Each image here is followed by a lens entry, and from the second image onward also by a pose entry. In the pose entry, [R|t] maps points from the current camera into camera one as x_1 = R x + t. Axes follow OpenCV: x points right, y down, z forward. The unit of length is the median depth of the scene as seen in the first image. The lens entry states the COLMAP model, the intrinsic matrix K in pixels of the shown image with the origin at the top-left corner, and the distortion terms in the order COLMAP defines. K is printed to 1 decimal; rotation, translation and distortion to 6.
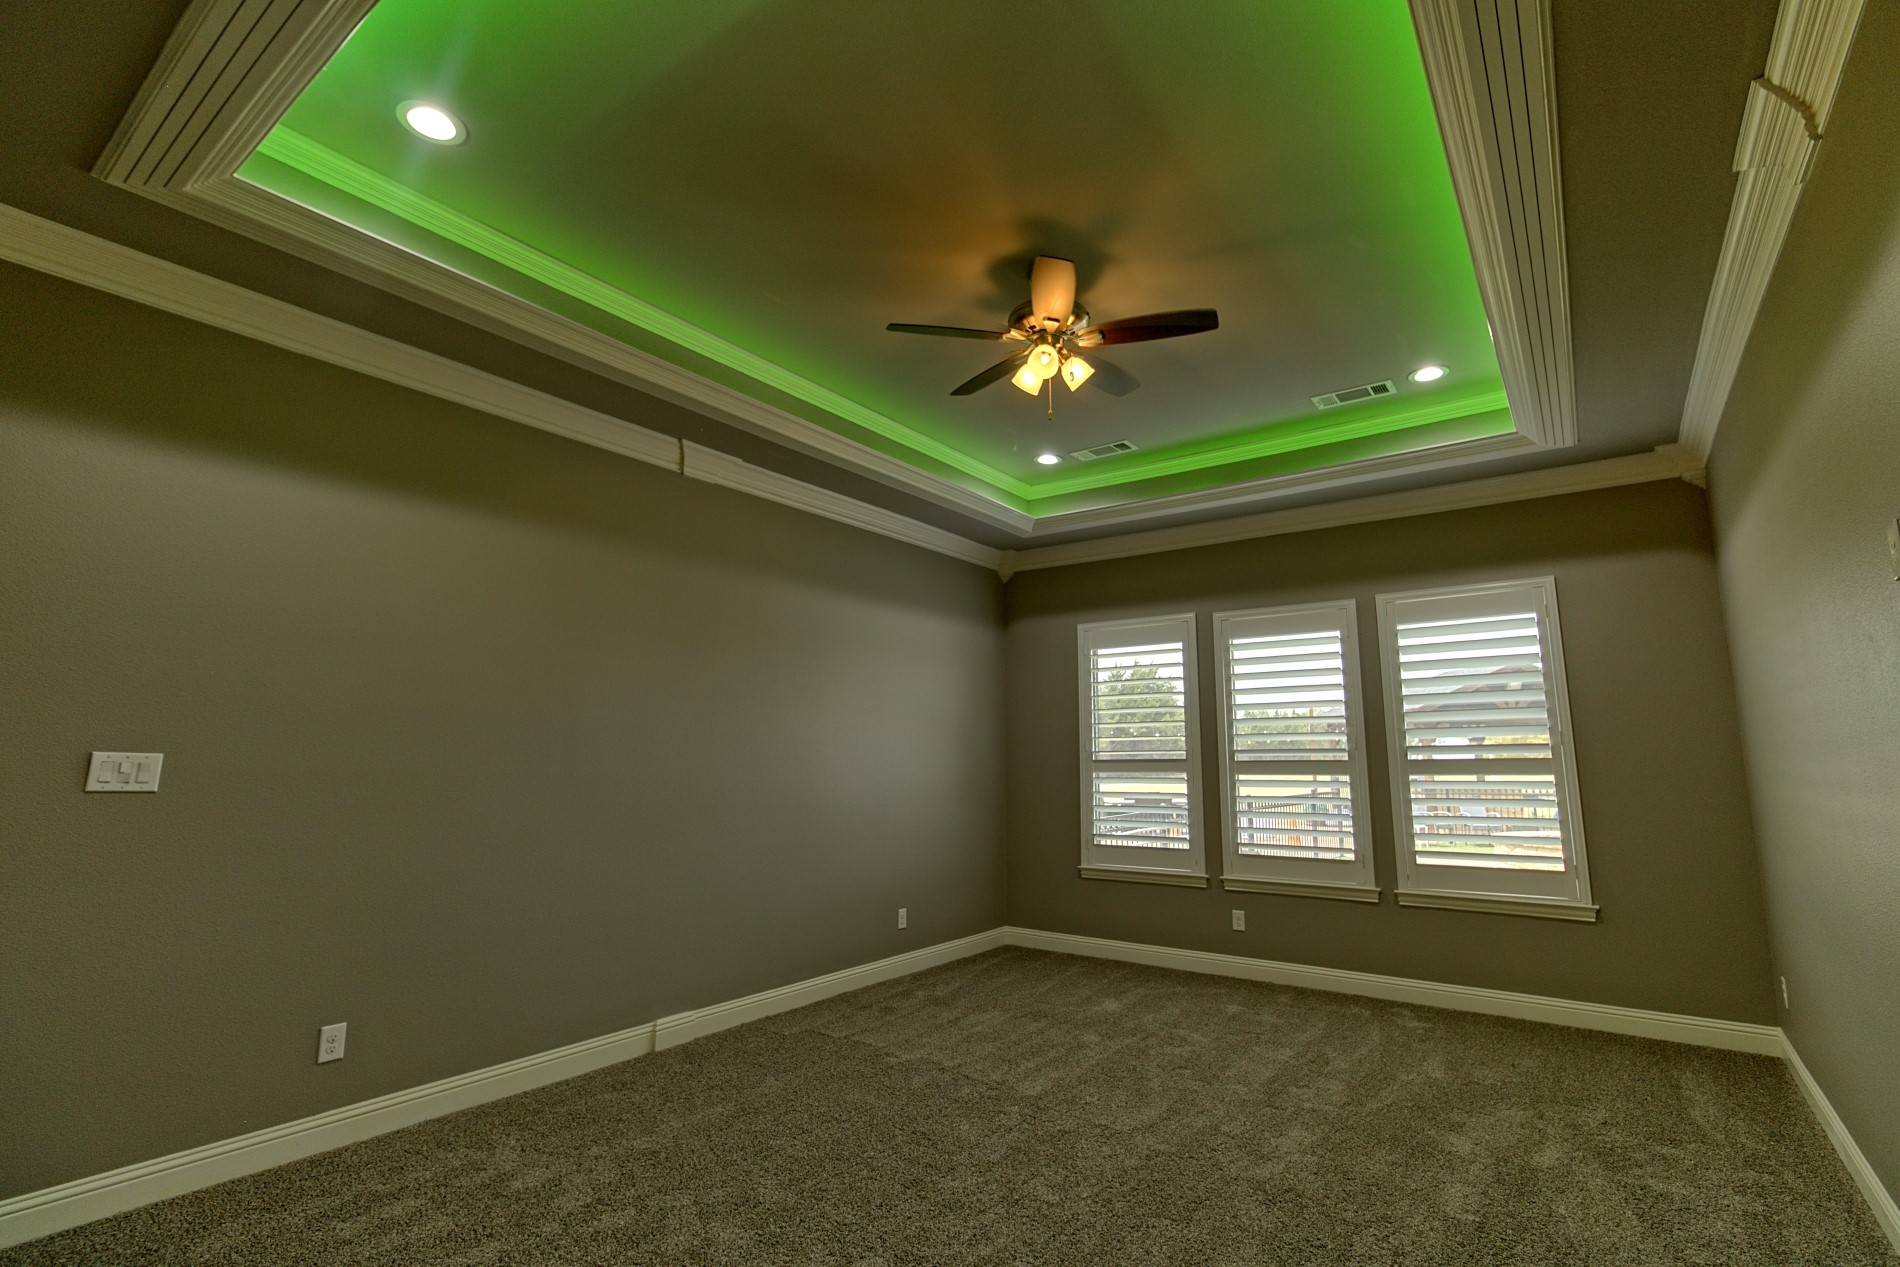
lens RADIAL K [[879.4, 0, 959.8], [0, 879.4, 625.9], [0, 0, 1]] dist [-0.009846, 0.005500]
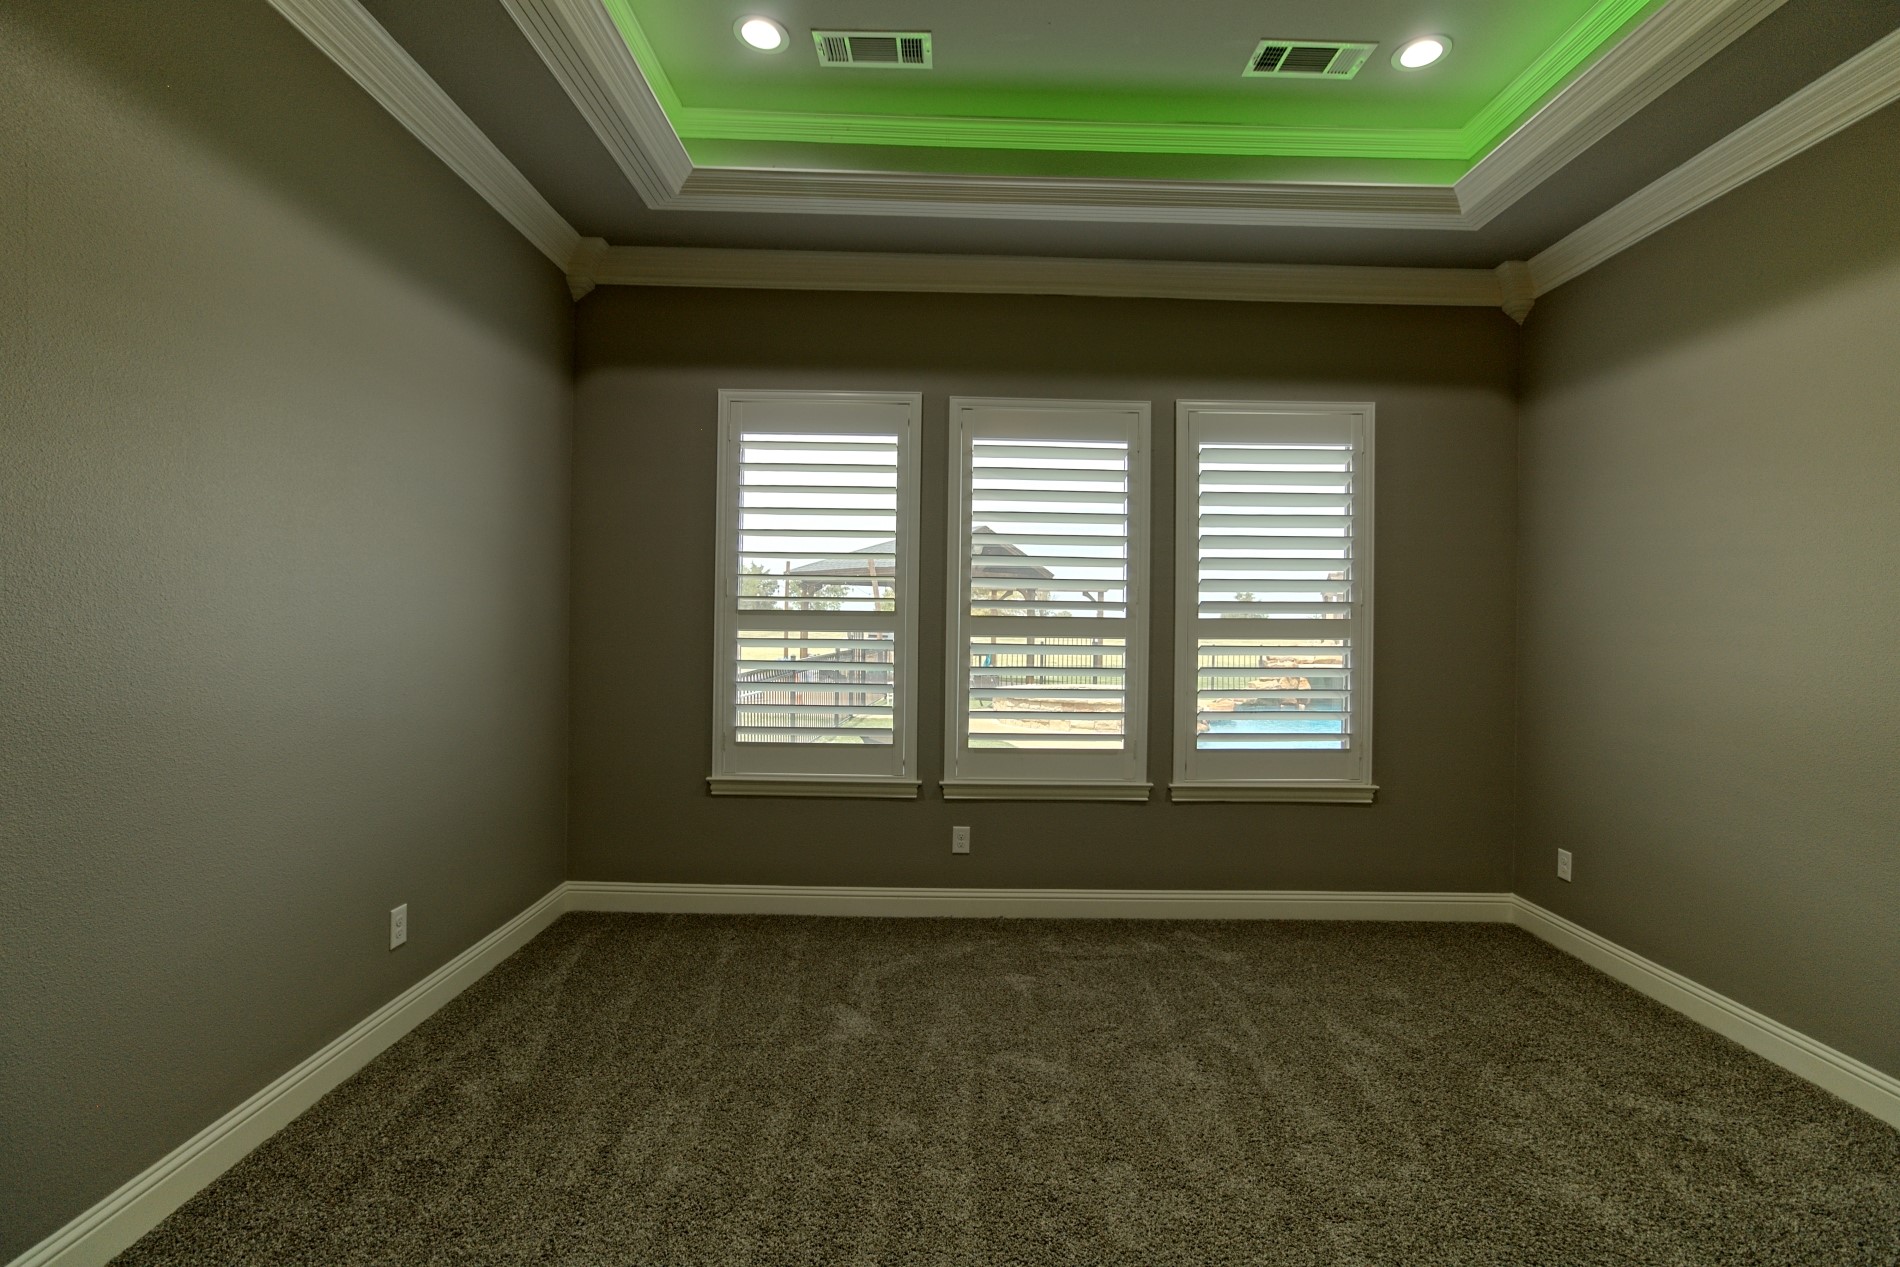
lens RADIAL K [[882.9, 0, 966.4], [0, 882.9, 623.4], [0, 0, 1]] dist [-0.037952, 0.027410]
pose [[0.796858, 0.011018, 0.604067, -0.113110], [-0.107619, 0.986432, 0.123974, 0.077758], [-0.594505, -0.163799, 0.787232, 0.481265]]
